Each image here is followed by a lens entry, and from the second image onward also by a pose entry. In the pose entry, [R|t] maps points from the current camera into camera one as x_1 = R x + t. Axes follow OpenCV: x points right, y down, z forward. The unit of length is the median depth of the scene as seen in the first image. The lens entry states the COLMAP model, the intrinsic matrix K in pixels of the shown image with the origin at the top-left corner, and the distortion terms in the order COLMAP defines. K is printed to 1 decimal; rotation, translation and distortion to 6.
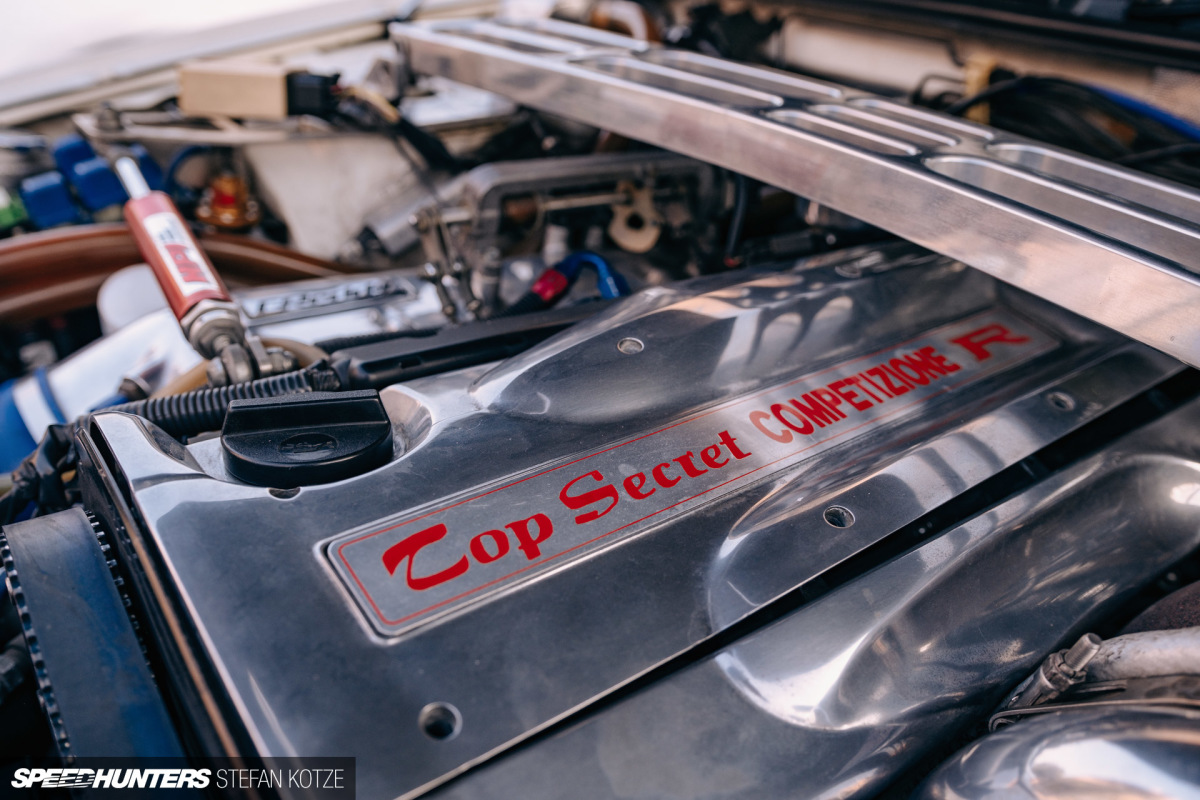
lens RADIAL K [[877.3, 0, 600.0], [0, 877.3, 400.0], [0, 0, 1]] dist [-0.048954, -0.002244]
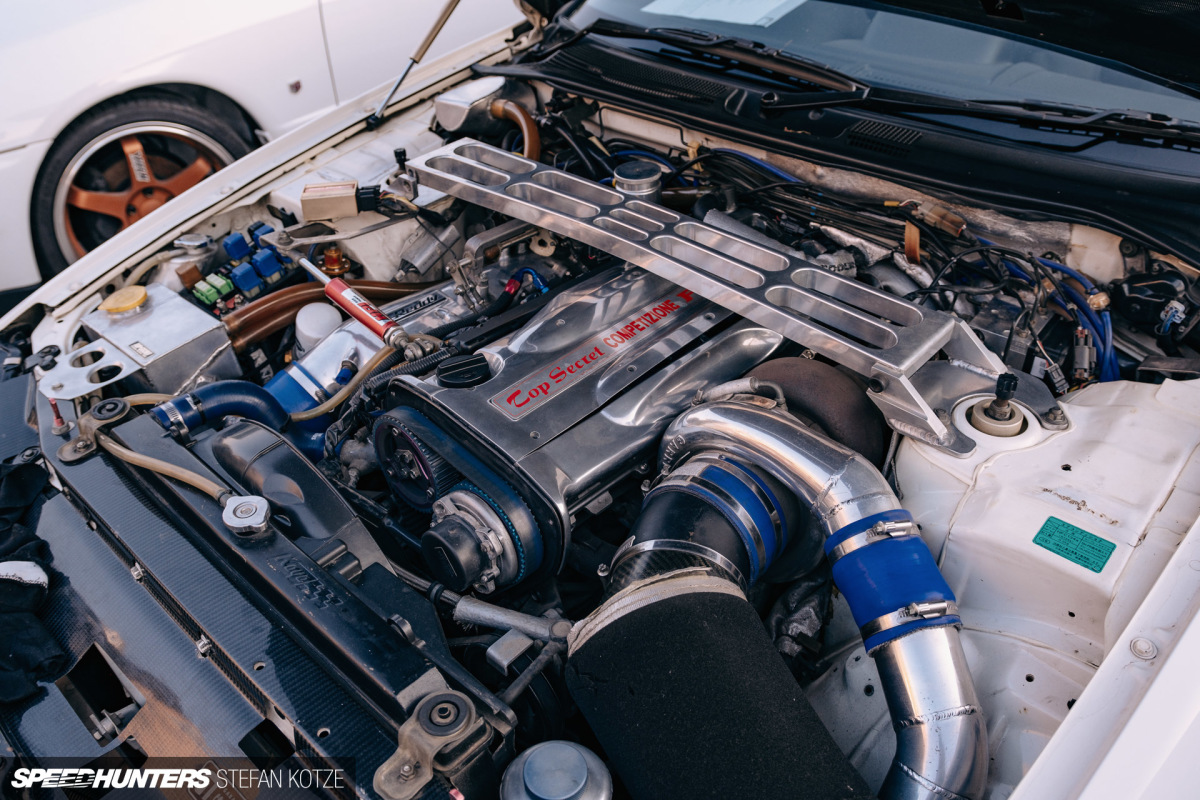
lens RADIAL K [[877.3, 0, 600.0], [0, 877.3, 400.0], [0, 0, 1]] dist [-0.048954, -0.002244]
pose [[0.980116, -0.172190, 0.098606, -0.157458], [0.156868, 0.976715, 0.146358, -0.204169], [-0.121511, -0.127979, 0.984305, -1.819054]]
